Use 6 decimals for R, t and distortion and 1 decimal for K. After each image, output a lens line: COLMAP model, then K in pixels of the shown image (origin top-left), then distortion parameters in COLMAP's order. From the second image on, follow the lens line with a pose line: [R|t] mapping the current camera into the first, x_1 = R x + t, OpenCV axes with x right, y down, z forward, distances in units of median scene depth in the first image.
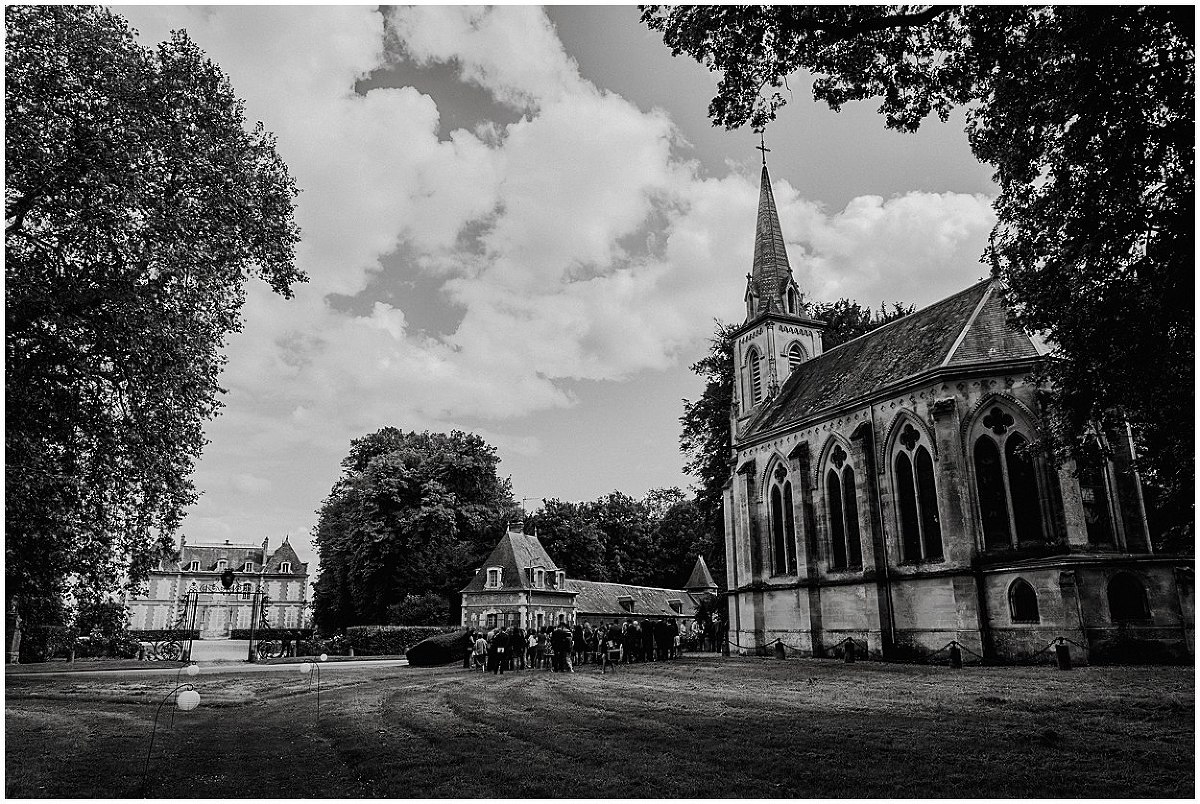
lens RADIAL K [[860.9, 0, 600.0], [0, 860.9, 402.0], [0, 0, 1]] dist [-0.010281, -0.004200]
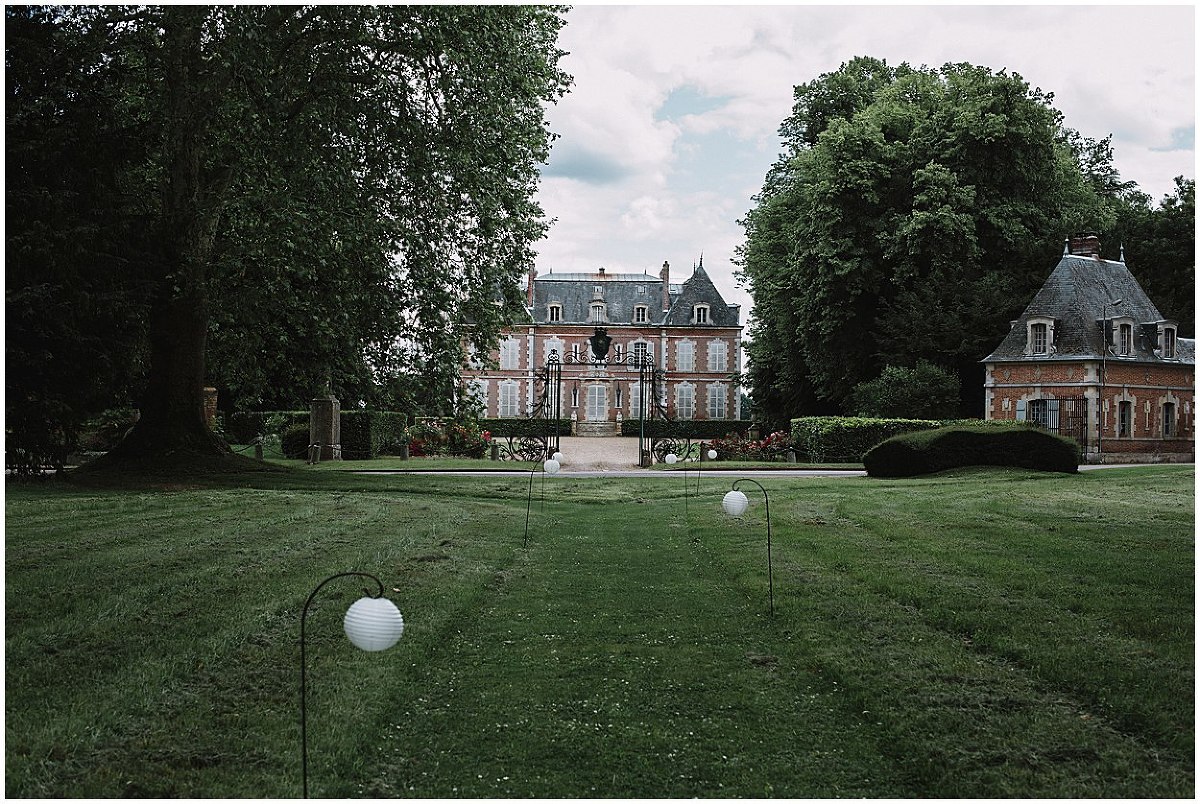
lens RADIAL K [[1766.7, 0, 600.0], [0, 1766.7, 402.0], [0, 0, 1]] dist [0.002454, 0.005471]
pose [[0.917929, 0.012811, -0.396539, 0.060385], [0.083783, 0.970679, 0.225306, -0.032963], [0.387798, -0.240038, 0.889941, -0.125844]]
